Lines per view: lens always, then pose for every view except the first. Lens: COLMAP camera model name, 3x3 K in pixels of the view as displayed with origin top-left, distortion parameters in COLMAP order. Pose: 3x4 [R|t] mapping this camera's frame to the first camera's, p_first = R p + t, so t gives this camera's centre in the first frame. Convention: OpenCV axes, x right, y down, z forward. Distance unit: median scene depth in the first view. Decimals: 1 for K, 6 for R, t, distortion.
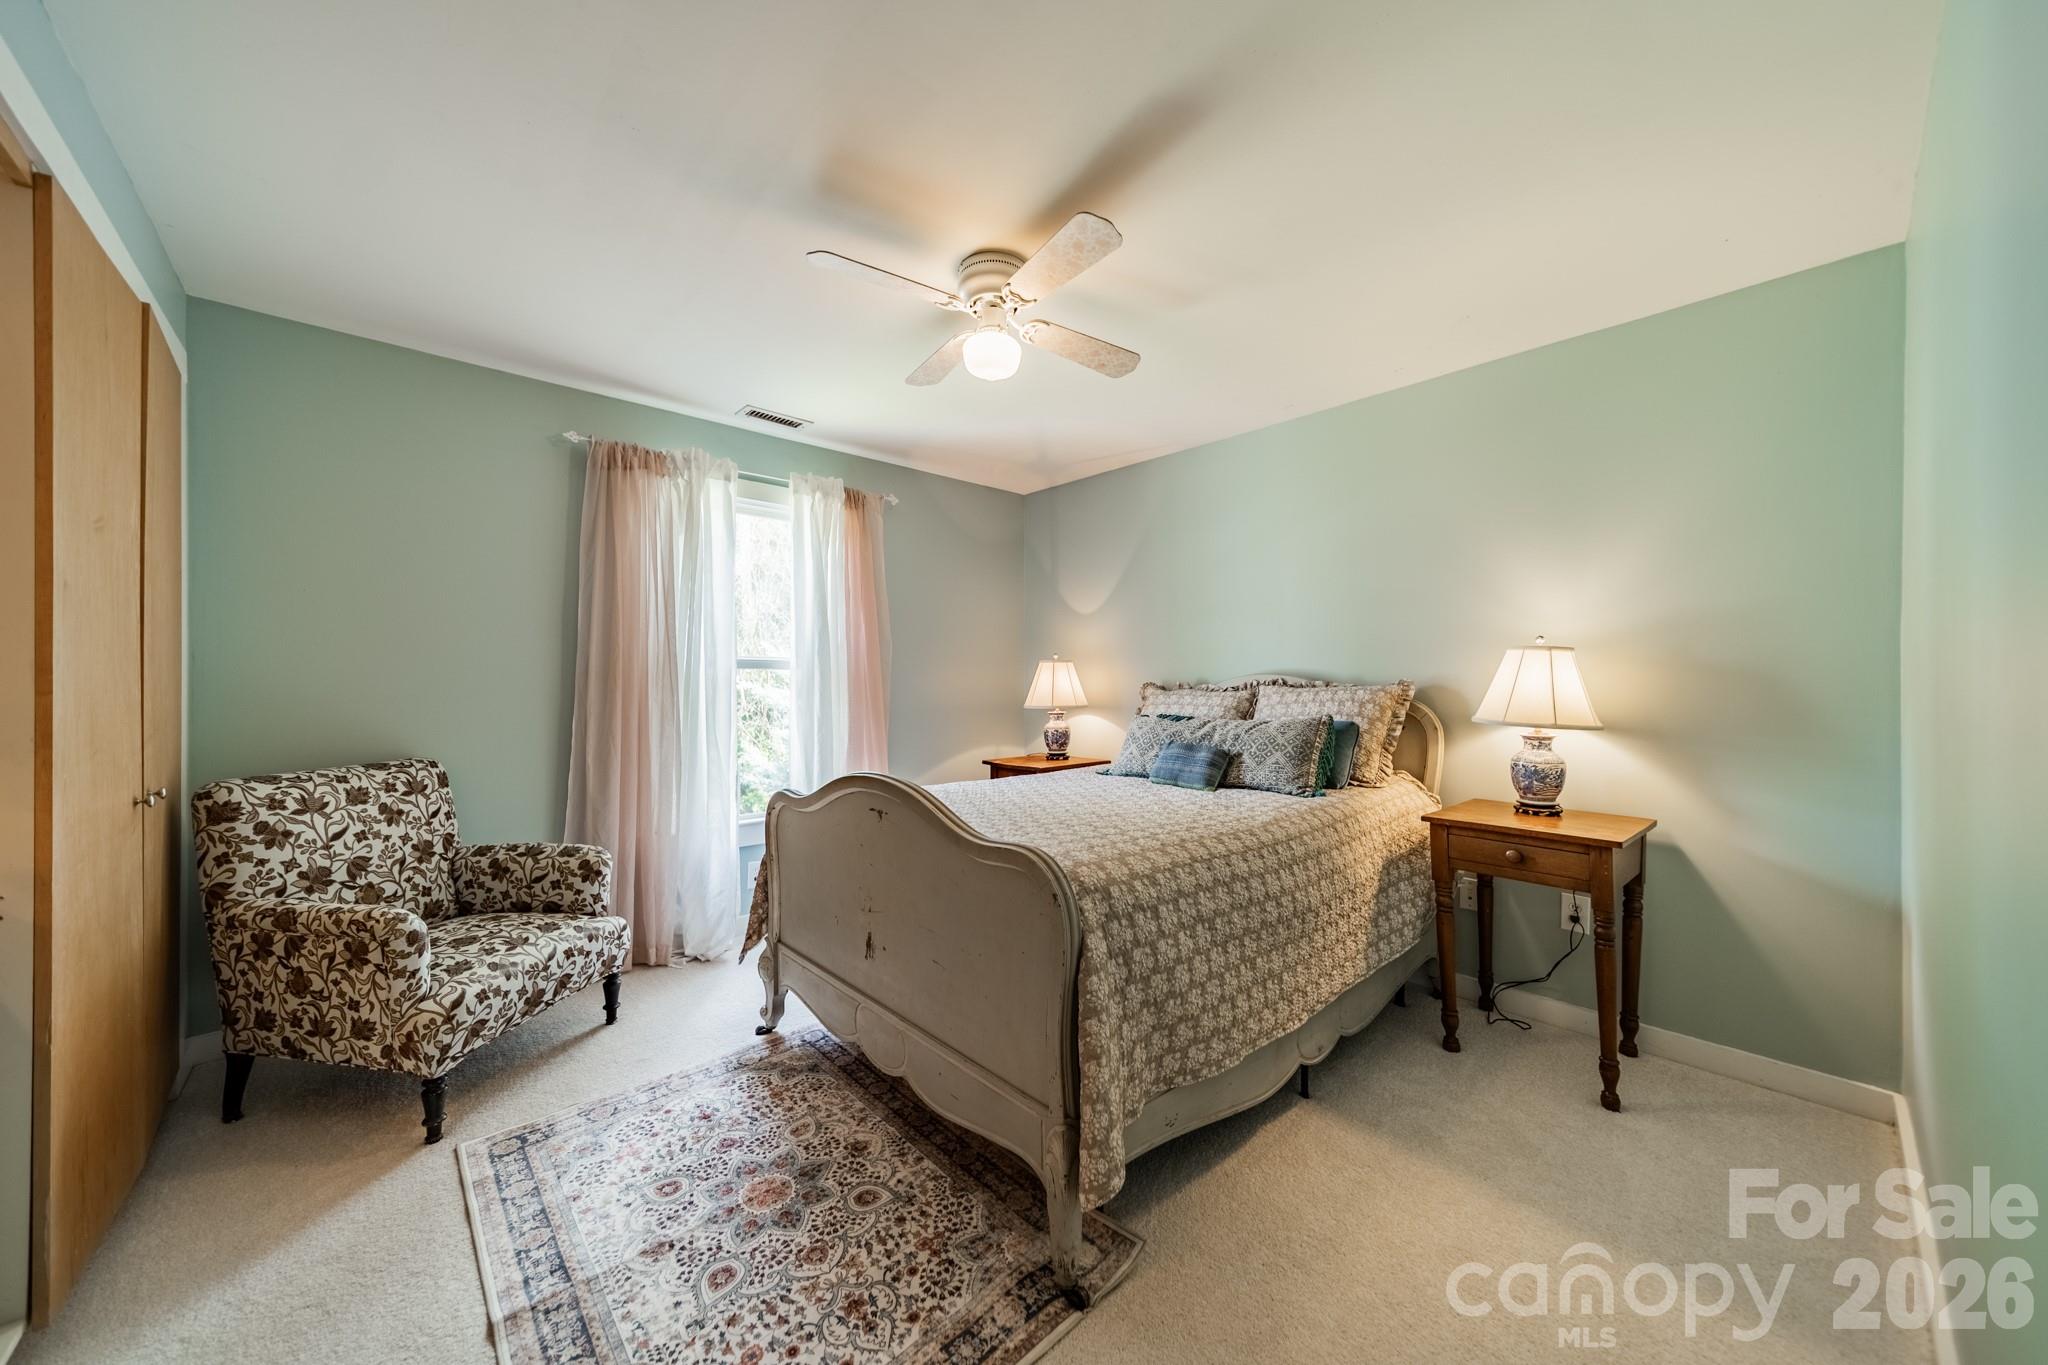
lens RADIAL K [[719.1, 0, 1027.4], [0, 719.1, 687.0], [0, 0, 1]] dist [0.000426, 0.000215]
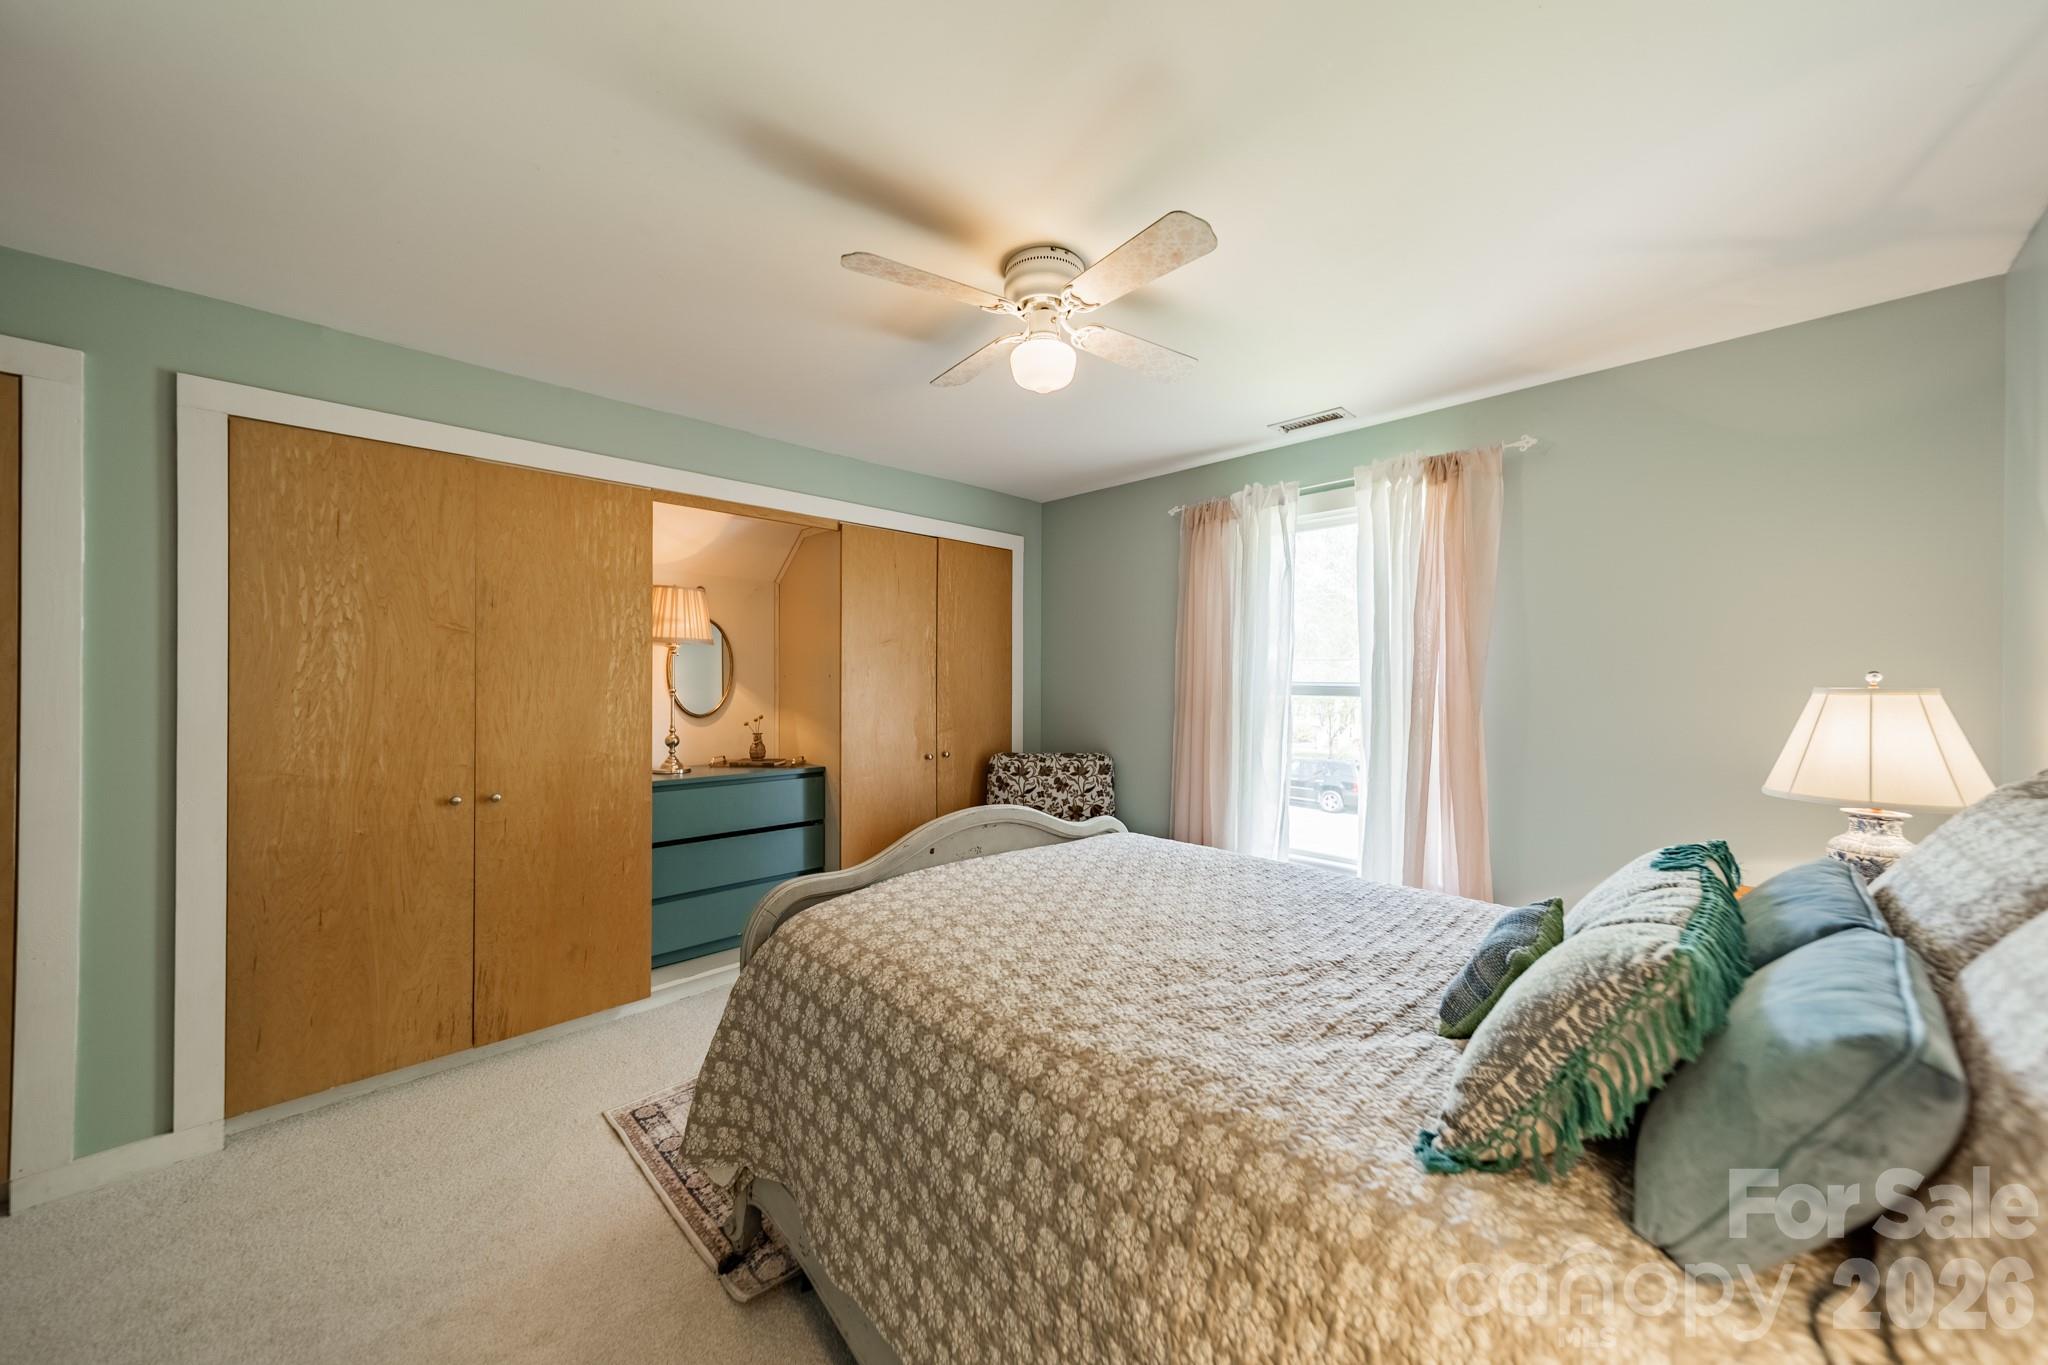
lens RADIAL K [[719.1, 0, 1027.4], [0, 719.1, 674.2], [0, 0, 1]] dist [0.000426, 0.000215]
pose [[0.029660, -0.000012, -0.999560, 0.694893], [-0.002271, 0.999997, -0.000080, -0.070327], [0.999557, 0.002272, 0.029660, 0.793032]]
